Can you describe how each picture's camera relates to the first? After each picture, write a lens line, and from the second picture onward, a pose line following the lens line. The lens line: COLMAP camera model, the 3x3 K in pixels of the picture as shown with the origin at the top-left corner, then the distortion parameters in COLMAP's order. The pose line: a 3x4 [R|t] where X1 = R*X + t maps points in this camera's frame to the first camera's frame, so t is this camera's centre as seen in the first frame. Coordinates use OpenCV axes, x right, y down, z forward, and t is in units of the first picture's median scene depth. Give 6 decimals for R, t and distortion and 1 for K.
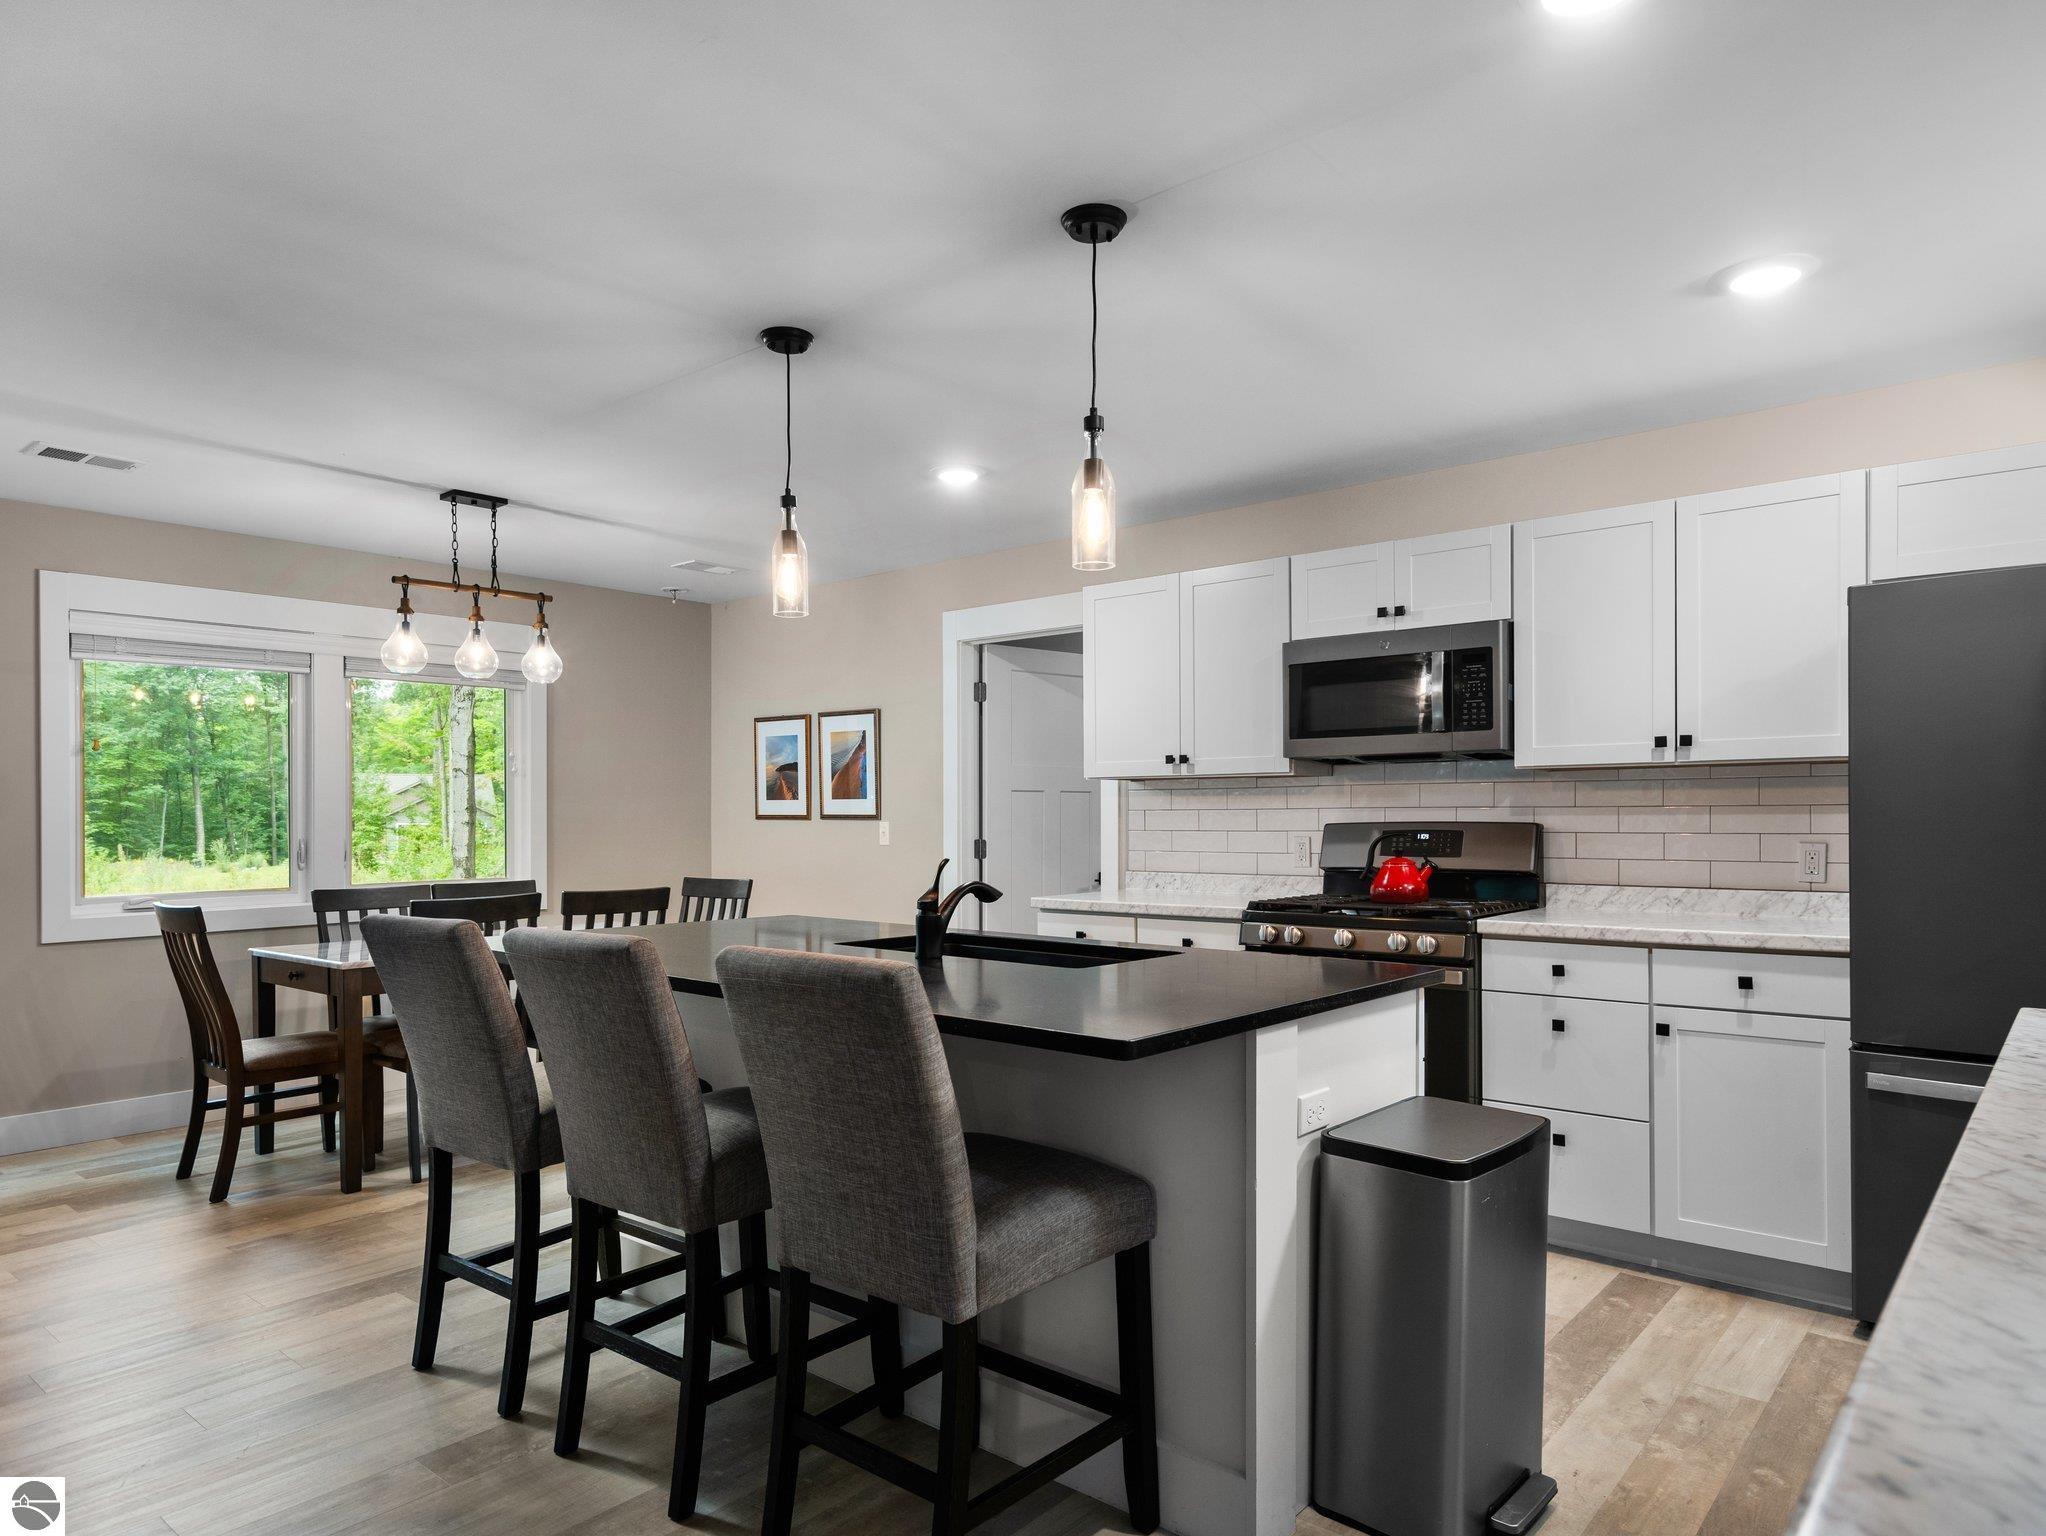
lens RADIAL K [[1267.6, 0, 1027.7], [0, 1267.6, 827.3], [0, 0, 1]] dist [-0.003563, -0.000205]
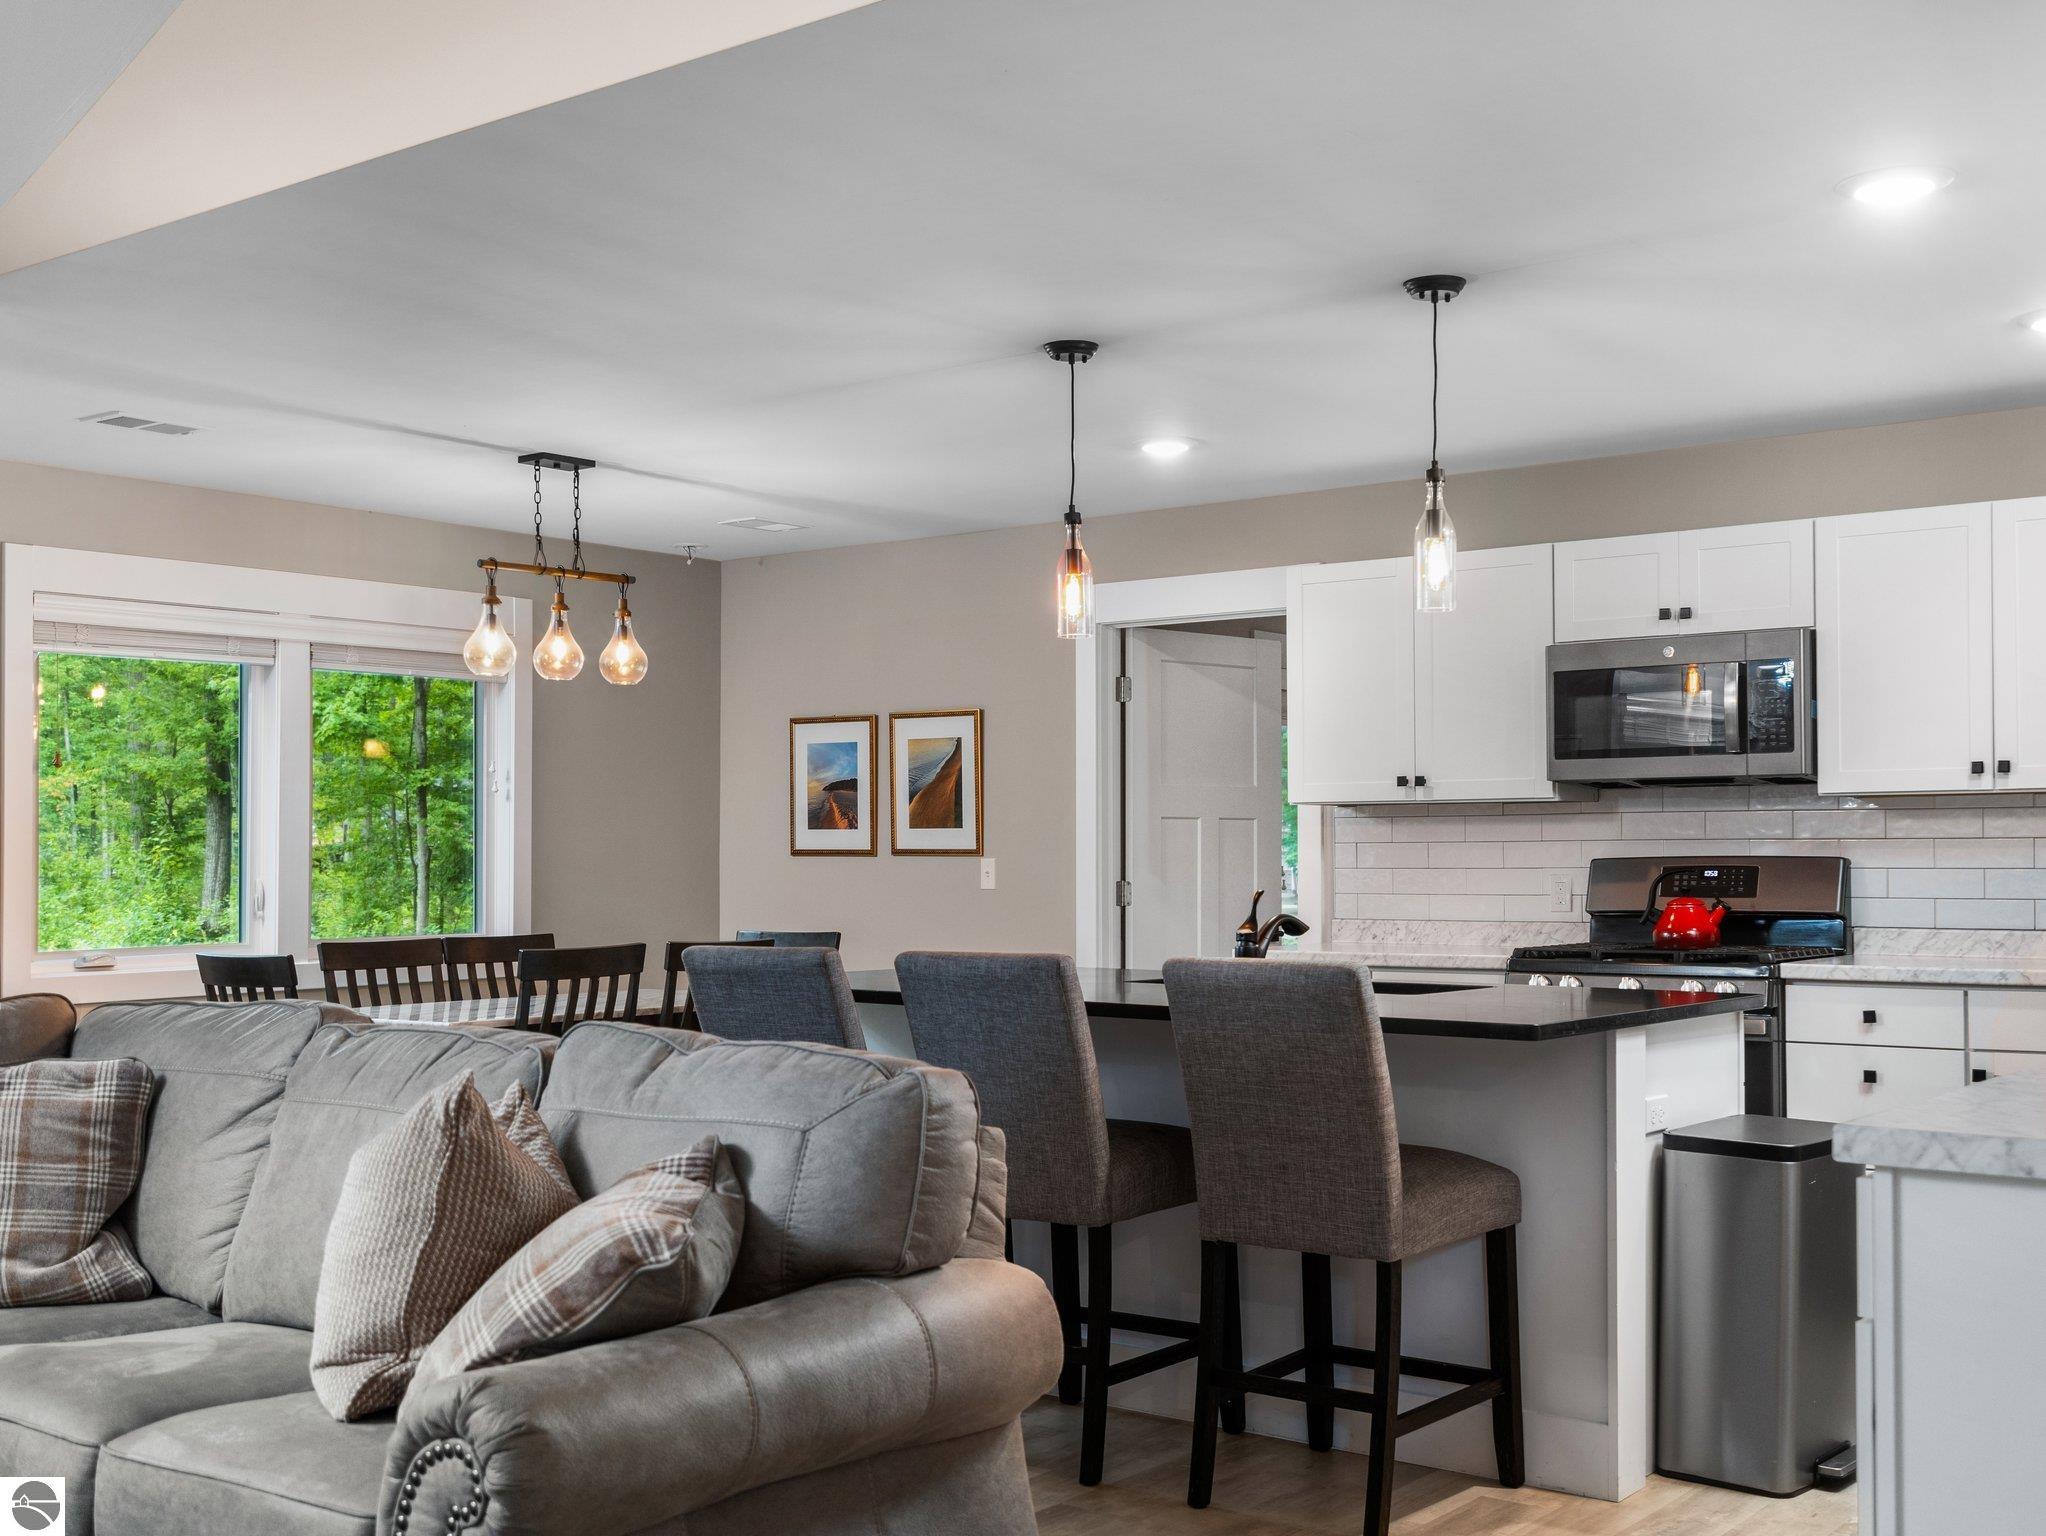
lens RADIAL K [[2254.4, 0, 1017.2], [0, 2254.4, 826.5], [0, 0, 1]] dist [-0.003001, -0.013257]
pose [[0.999216, 0.000978, 0.039569, -0.208188], [-0.000111, 0.999760, -0.021908, 0.008551], [-0.039581, 0.021886, 0.998977, -0.482538]]
